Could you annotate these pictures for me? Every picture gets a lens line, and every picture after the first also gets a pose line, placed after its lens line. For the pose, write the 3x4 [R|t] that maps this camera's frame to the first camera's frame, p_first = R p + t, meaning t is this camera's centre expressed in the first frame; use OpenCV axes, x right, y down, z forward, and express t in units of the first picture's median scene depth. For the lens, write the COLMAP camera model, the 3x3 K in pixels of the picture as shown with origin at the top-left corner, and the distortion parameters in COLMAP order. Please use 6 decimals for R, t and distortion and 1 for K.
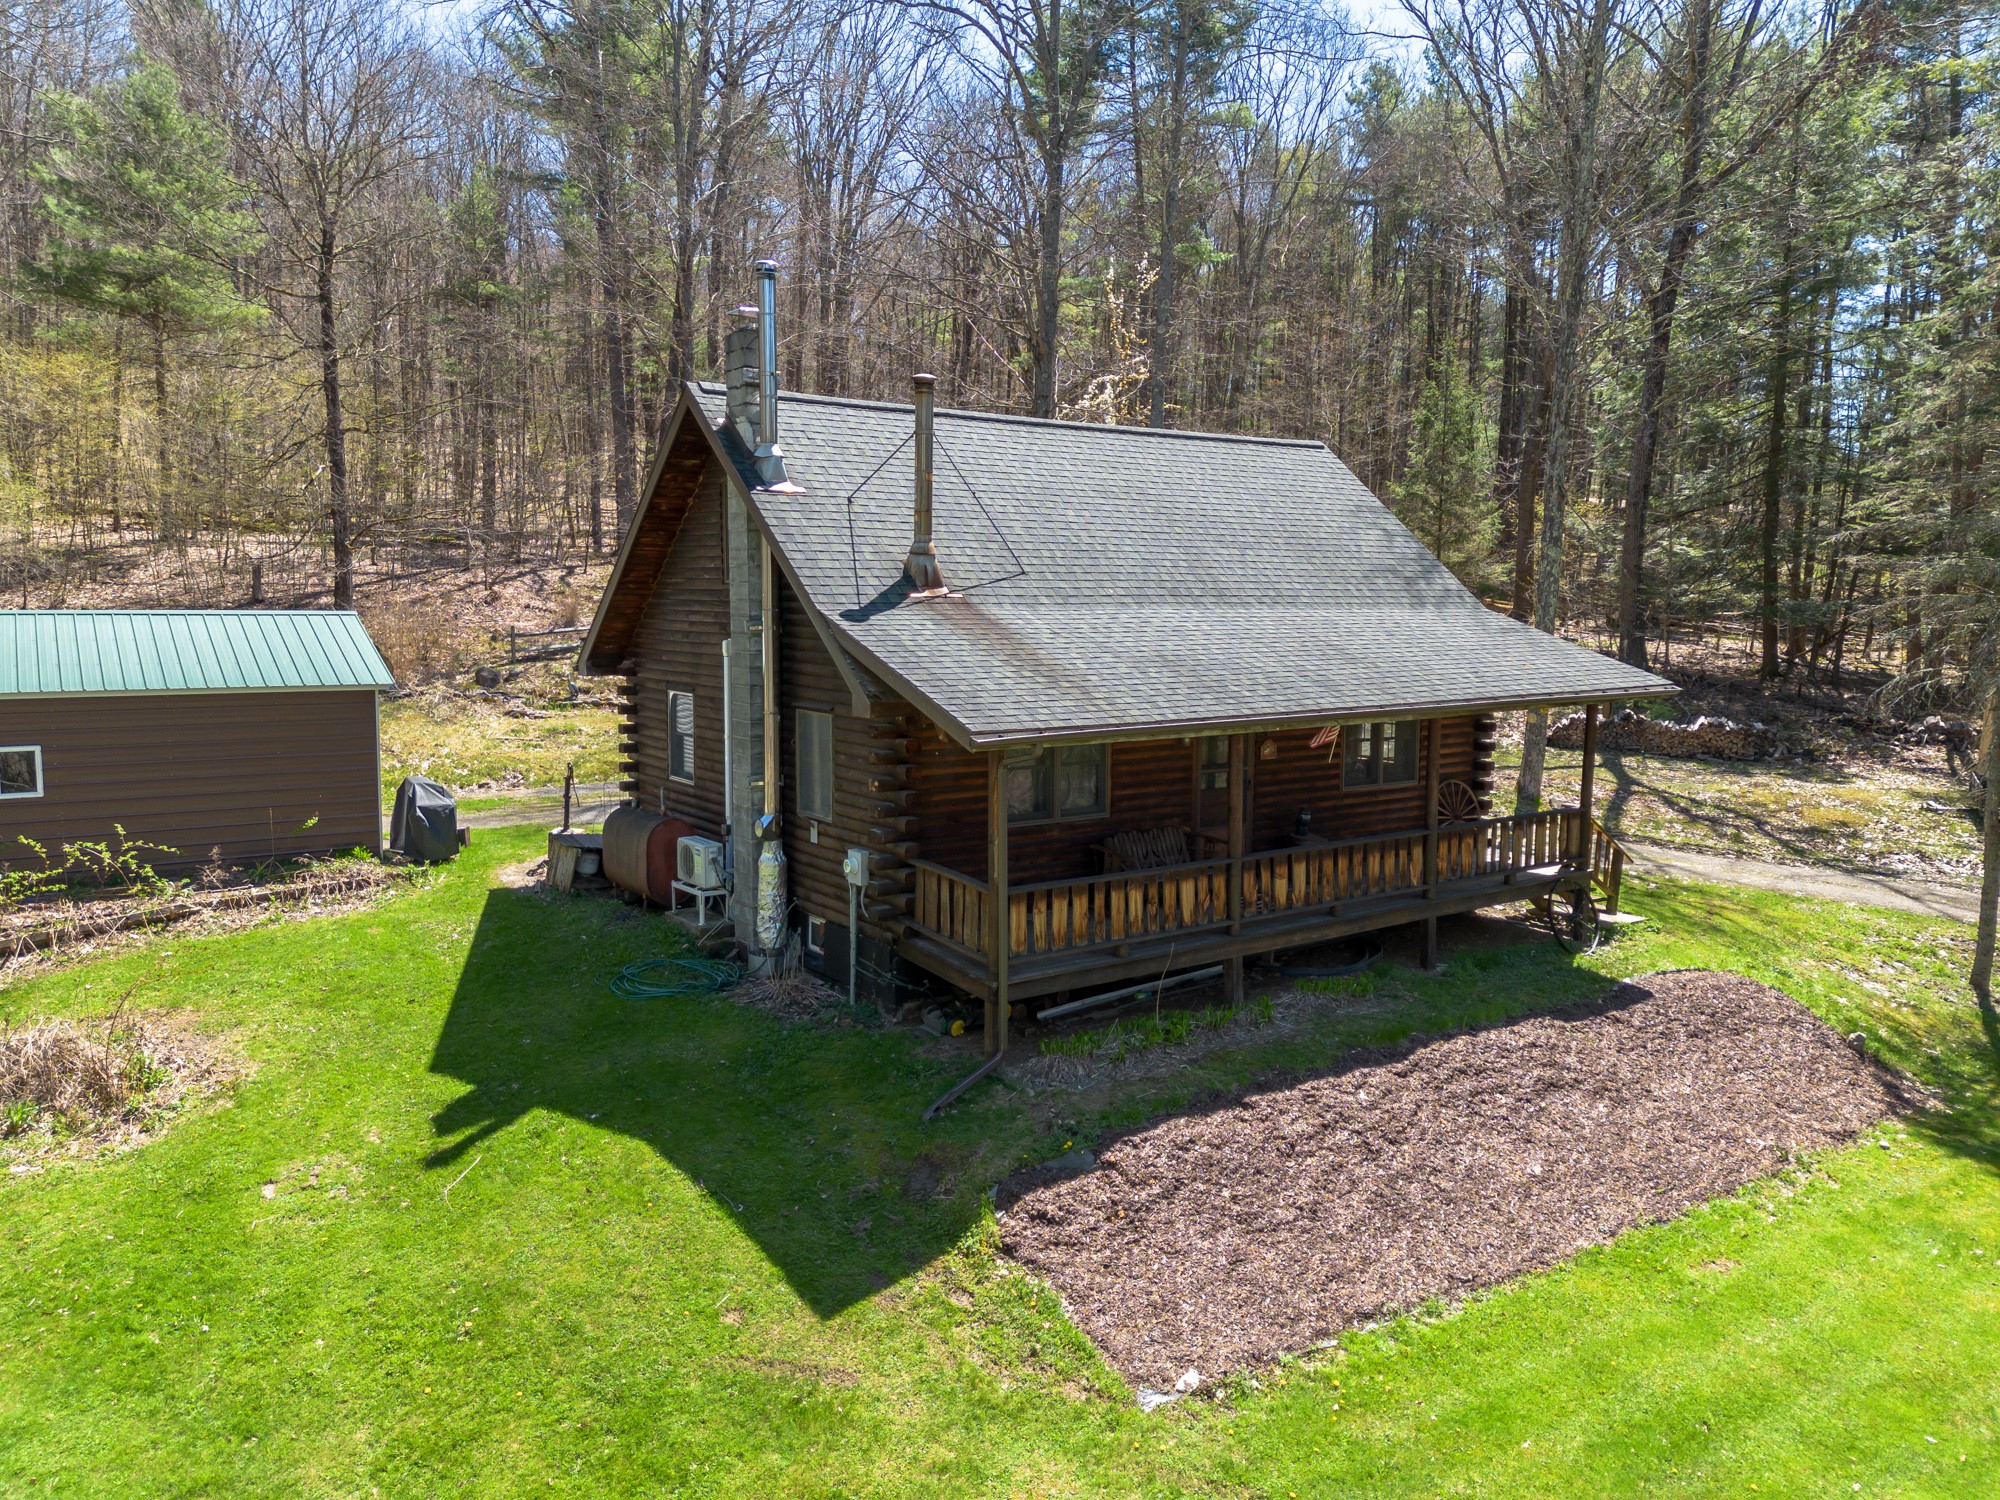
lens RADIAL K [[1403.6, 0, 1000.0], [0, 1403.6, 750.0], [0, 0, 1]] dist [0.076245, -0.064847]
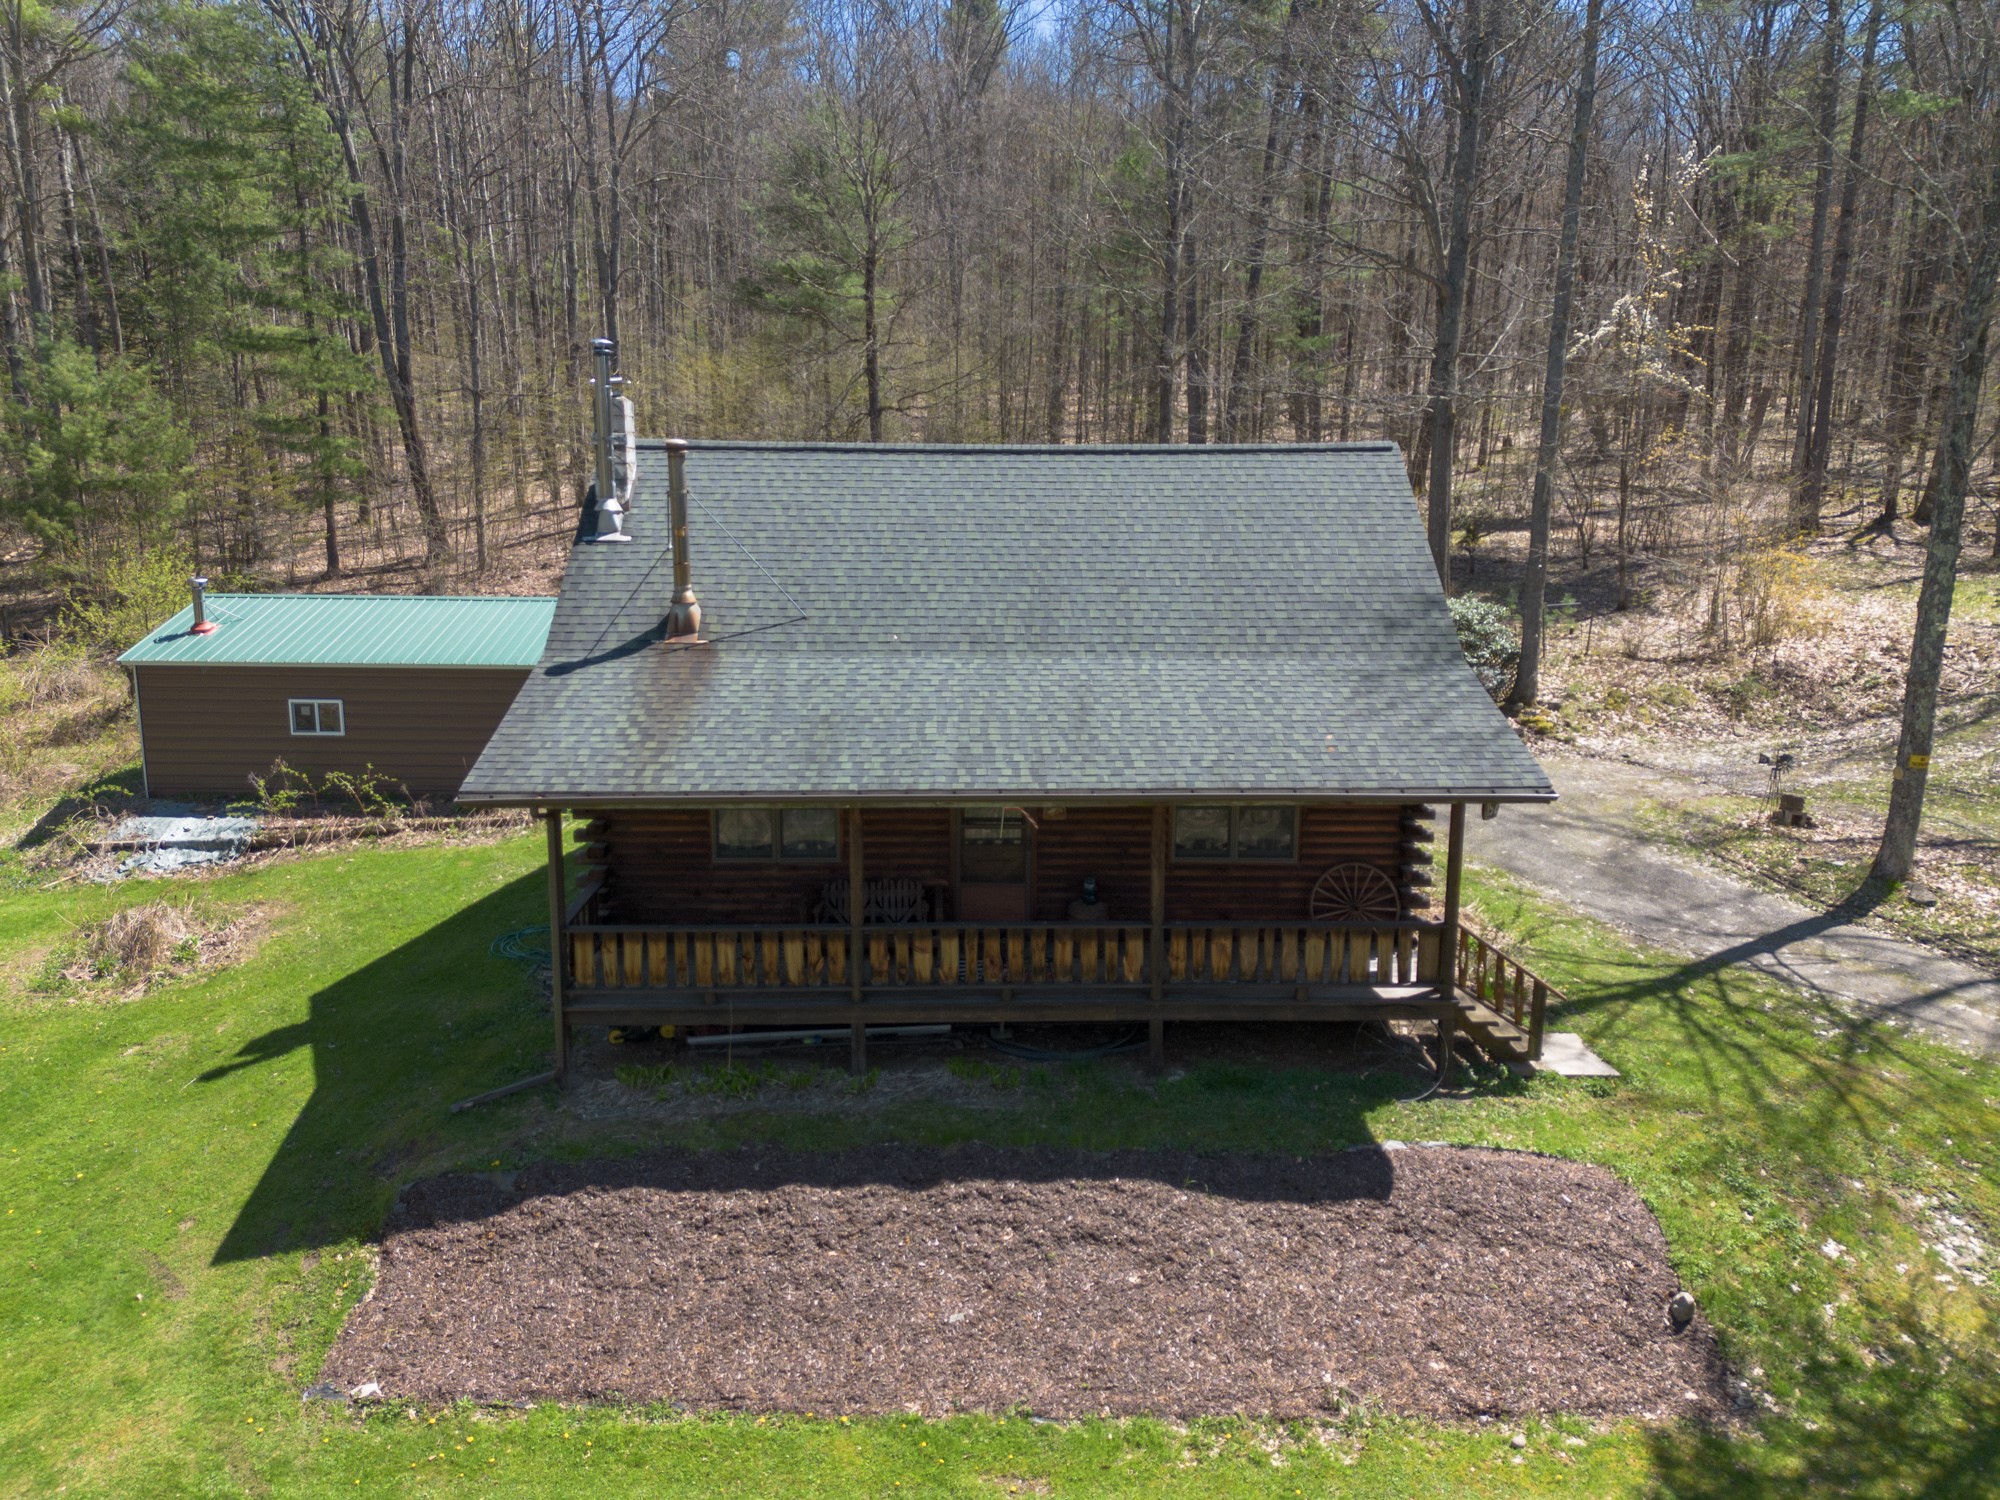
lens RADIAL K [[1403.6, 0, 1000.0], [0, 1403.6, 750.0], [0, 0, 1]] dist [0.076245, -0.064847]
pose [[0.824263, 0.098125, -0.557639, 0.770813], [-0.058308, 0.994343, 0.088782, -0.137121], [0.563196, -0.040665, 0.825322, 0.235210]]
